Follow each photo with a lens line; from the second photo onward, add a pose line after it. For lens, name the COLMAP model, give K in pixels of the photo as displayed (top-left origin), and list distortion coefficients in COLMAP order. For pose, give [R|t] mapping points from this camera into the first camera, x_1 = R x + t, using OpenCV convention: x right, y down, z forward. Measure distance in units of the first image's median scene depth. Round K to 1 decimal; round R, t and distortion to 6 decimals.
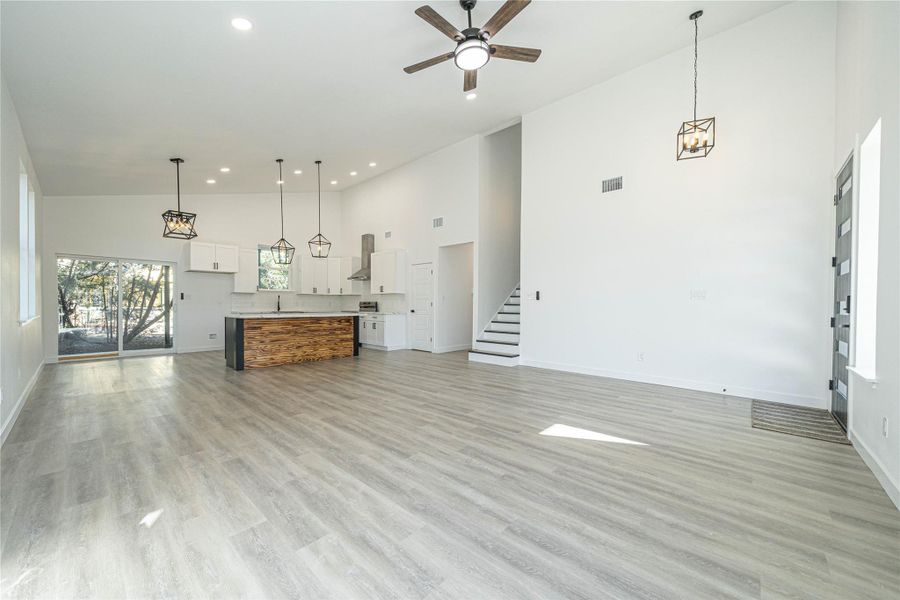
lens RADIAL K [[337.7, 0, 443.6], [0, 337.7, 307.7], [0, 0, 1]] dist [0.000794, -0.000015]
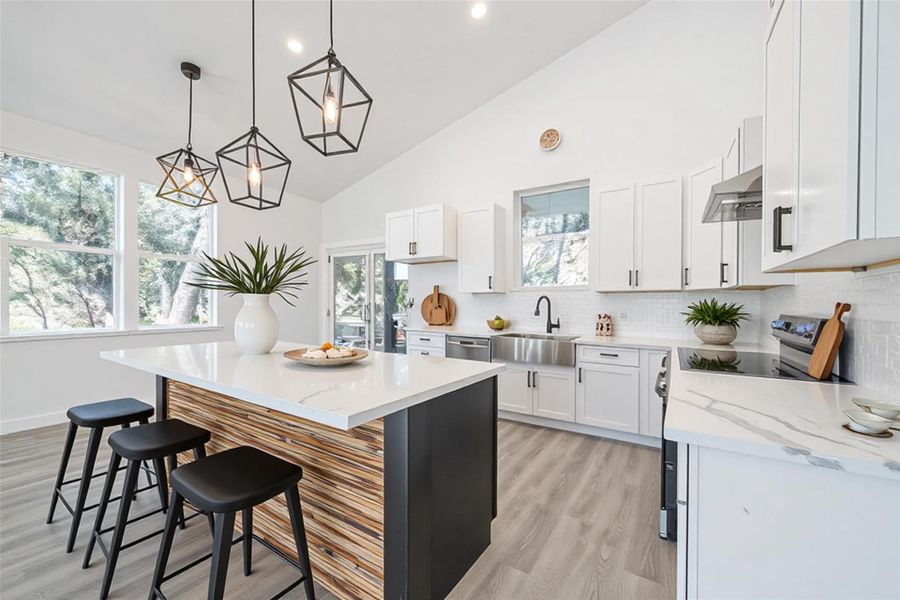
lens RADIAL K [[343.4, 0, 449.6], [0, 343.4, 307.5], [0, 0, 1]] dist [-0.000043, -0.000003]
pose [[0.178031, -0.004690, -0.984014, -0.103993], [-0.017219, 0.999821, -0.007881, -0.024408], [0.983874, 0.018347, 0.177918, 1.065090]]
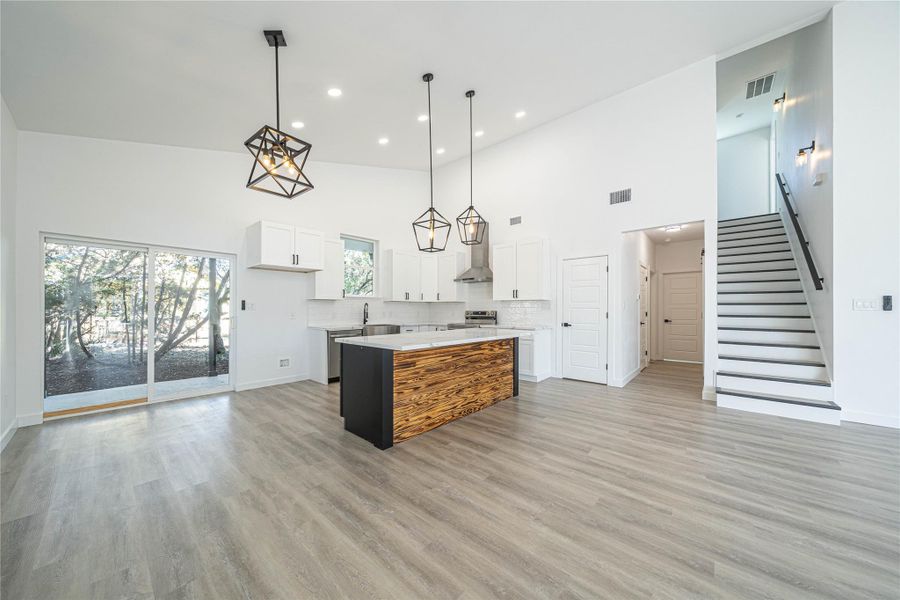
lens RADIAL K [[308.4, 0, 446.8], [0, 308.4, 307.9], [0, 0, 1]] dist [-0.001153, -0.000119]
pose [[0.999807, -0.003458, 0.019327, -0.431462], [0.003784, 0.999851, -0.016814, -0.018765], [-0.019266, 0.016884, 0.999672, 0.431437]]
